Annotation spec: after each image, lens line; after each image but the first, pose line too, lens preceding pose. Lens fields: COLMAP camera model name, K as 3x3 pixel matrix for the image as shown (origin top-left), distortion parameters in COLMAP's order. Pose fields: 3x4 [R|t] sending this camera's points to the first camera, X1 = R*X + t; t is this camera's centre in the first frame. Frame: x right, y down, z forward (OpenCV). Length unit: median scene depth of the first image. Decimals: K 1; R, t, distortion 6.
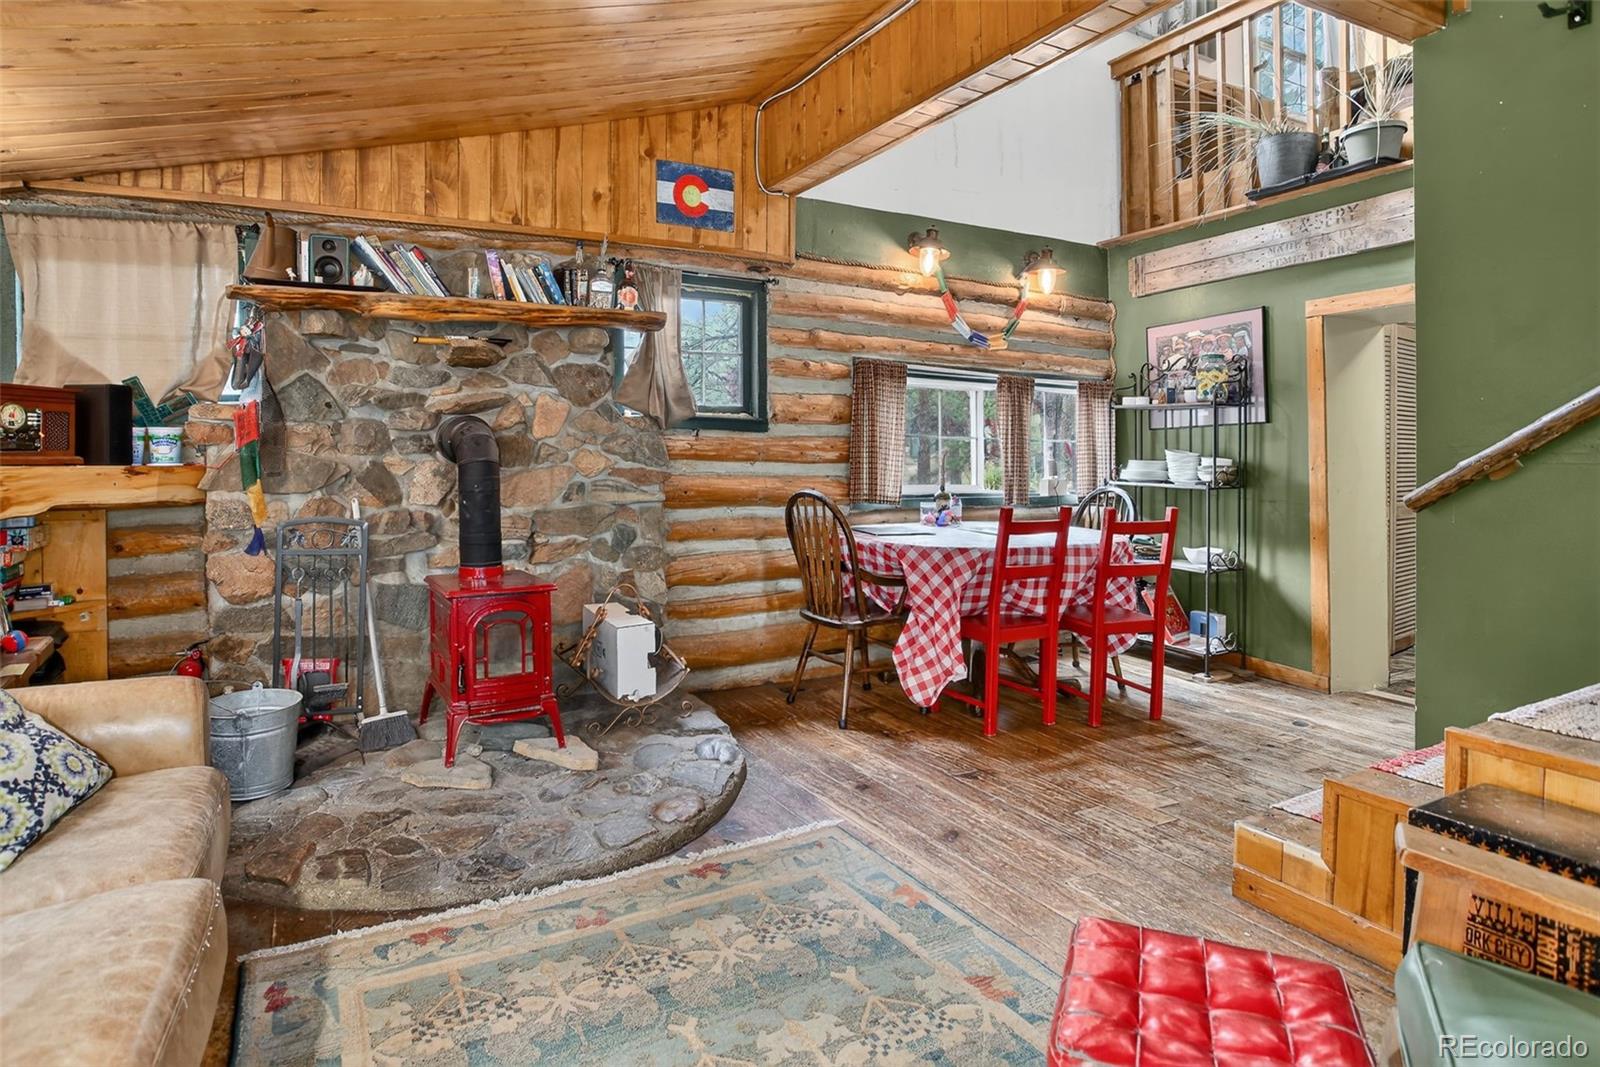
lens RADIAL K [[871.4, 0, 791.6], [0, 871.4, 458.7], [0, 0, 1]] dist [-0.070287, 0.025069]
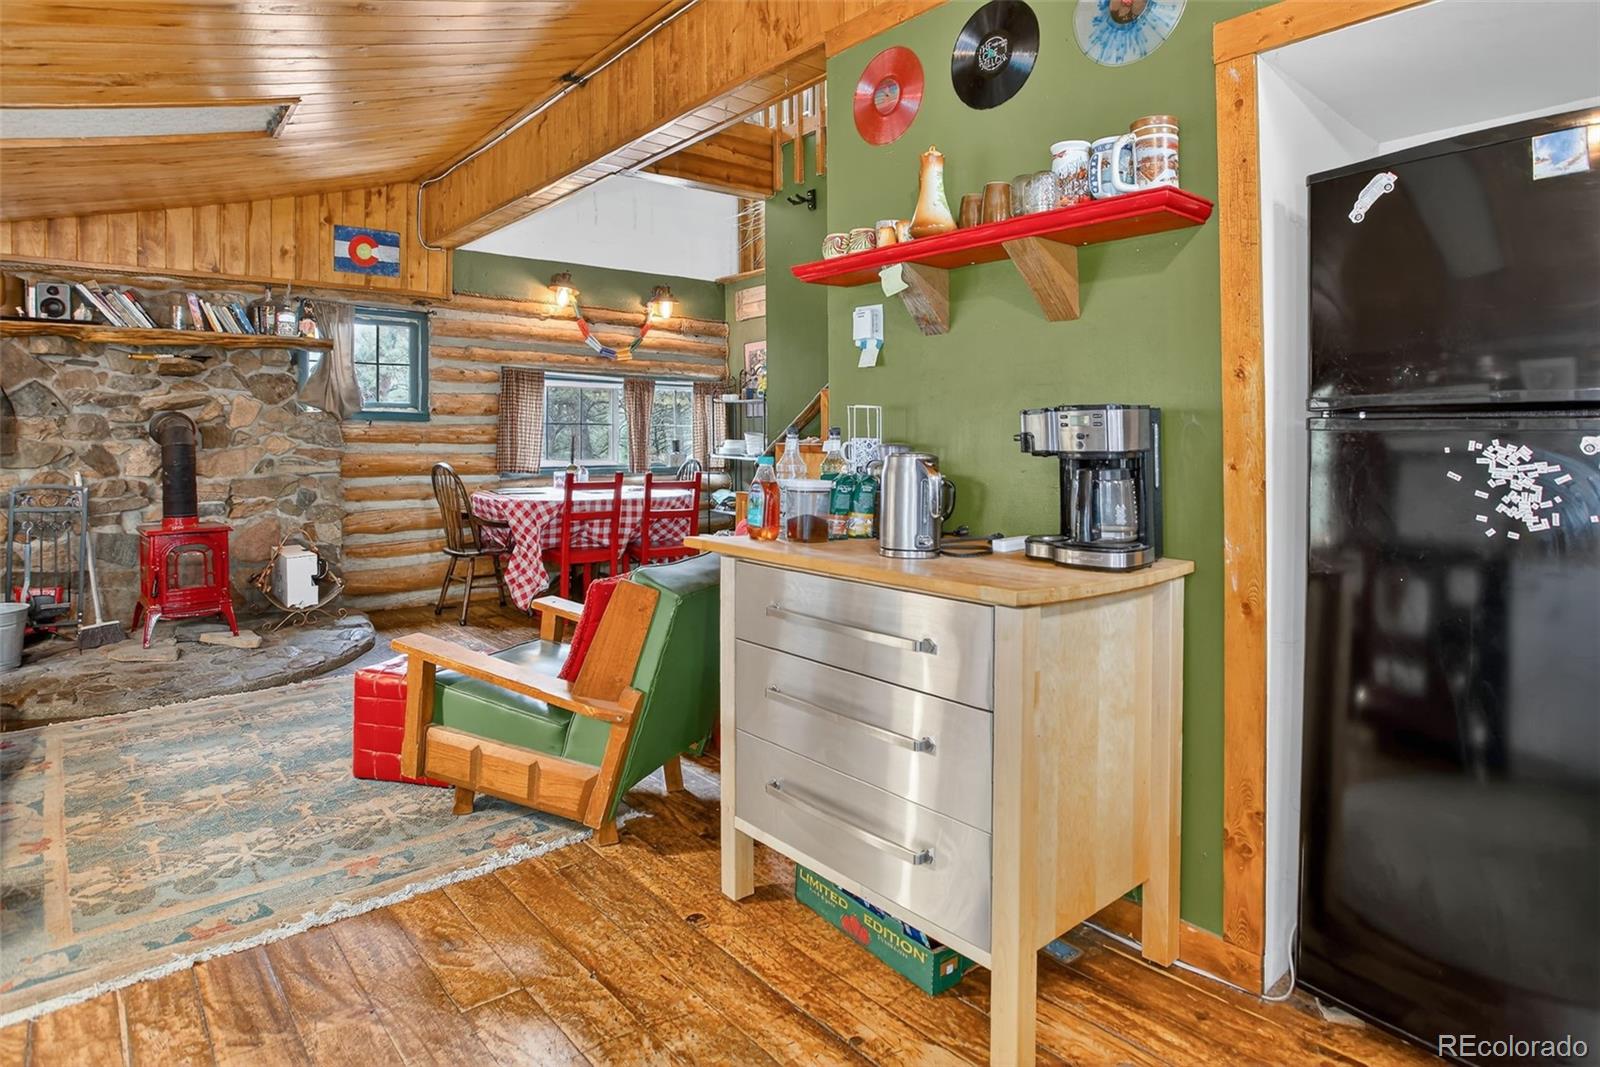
lens RADIAL K [[837.2, 0, 797.9], [0, 837.2, 433.8], [0, 0, 1]] dist [-0.056286, 0.029144]
pose [[0.974263, -0.002637, 0.225400, 0.300392], [0.003300, 0.999991, -0.002565, -0.007225], [-0.225391, 0.003243, 0.974263, -0.500478]]
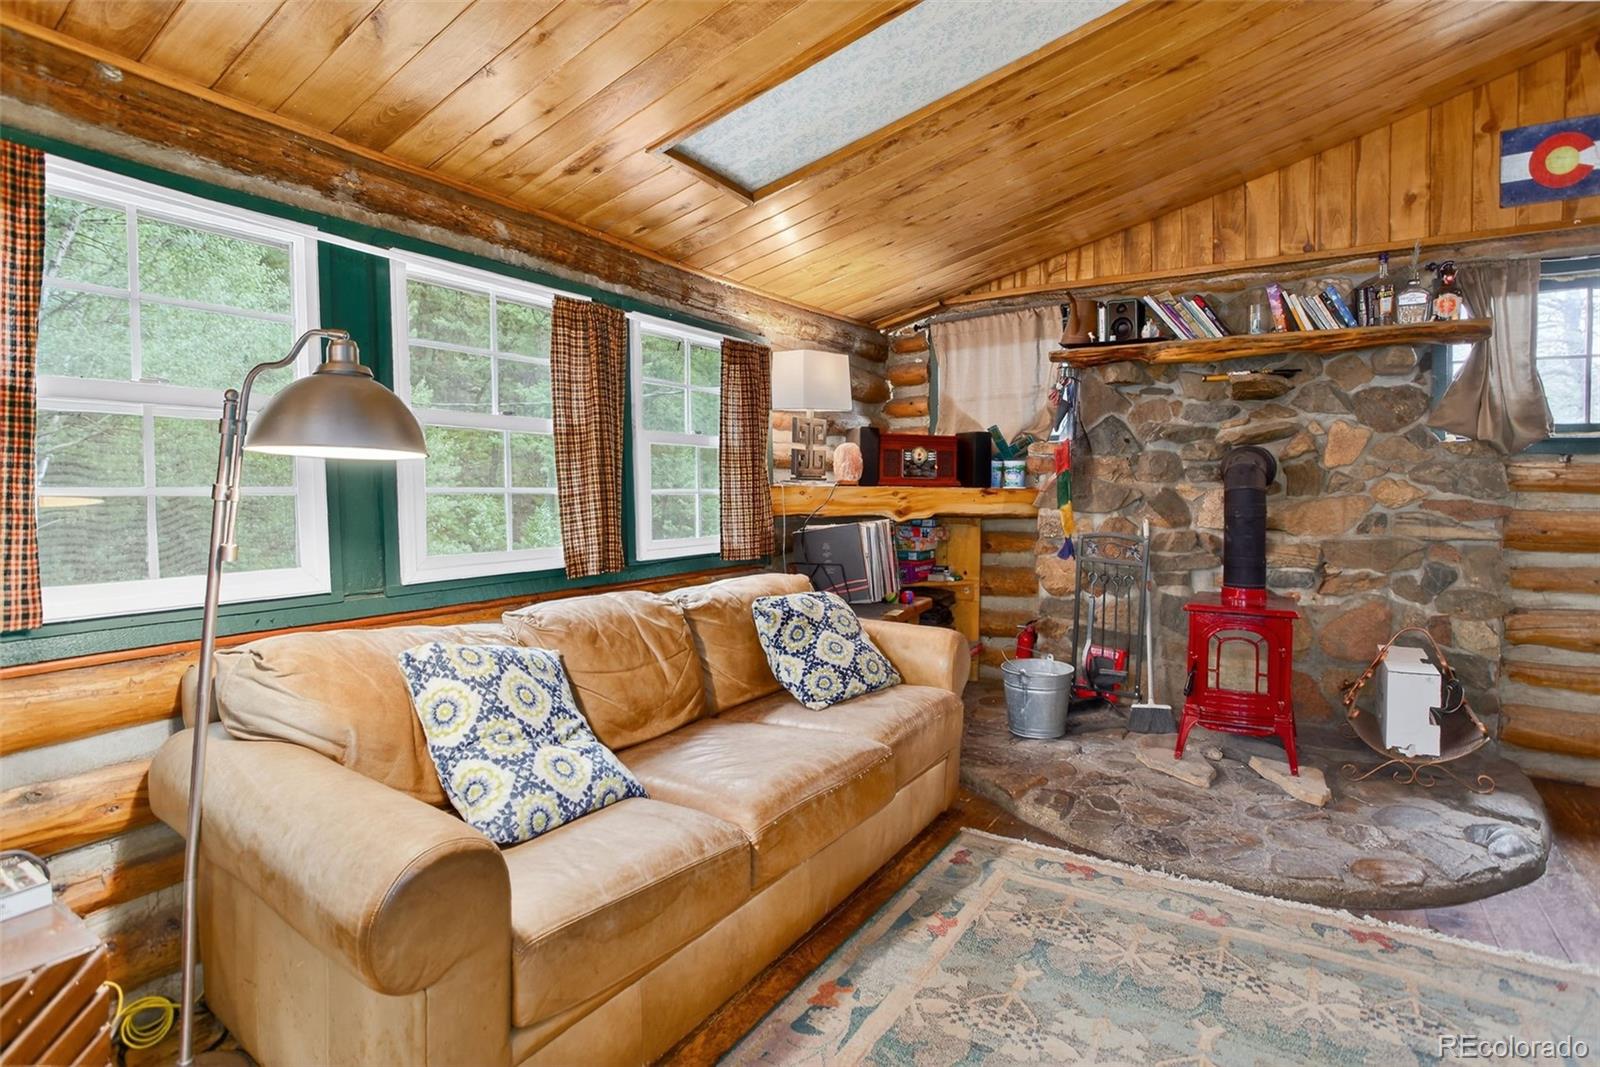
lens RADIAL K [[809.6, 0, 798.8], [0, 809.6, 504.0], [0, 0, 1]] dist [-0.064465, 0.026766]
pose [[0.491606, 0.029103, -0.870331, 0.197173], [-0.011168, 0.999570, 0.027116, 0.000938], [0.870746, -0.003611, 0.491720, 0.038295]]
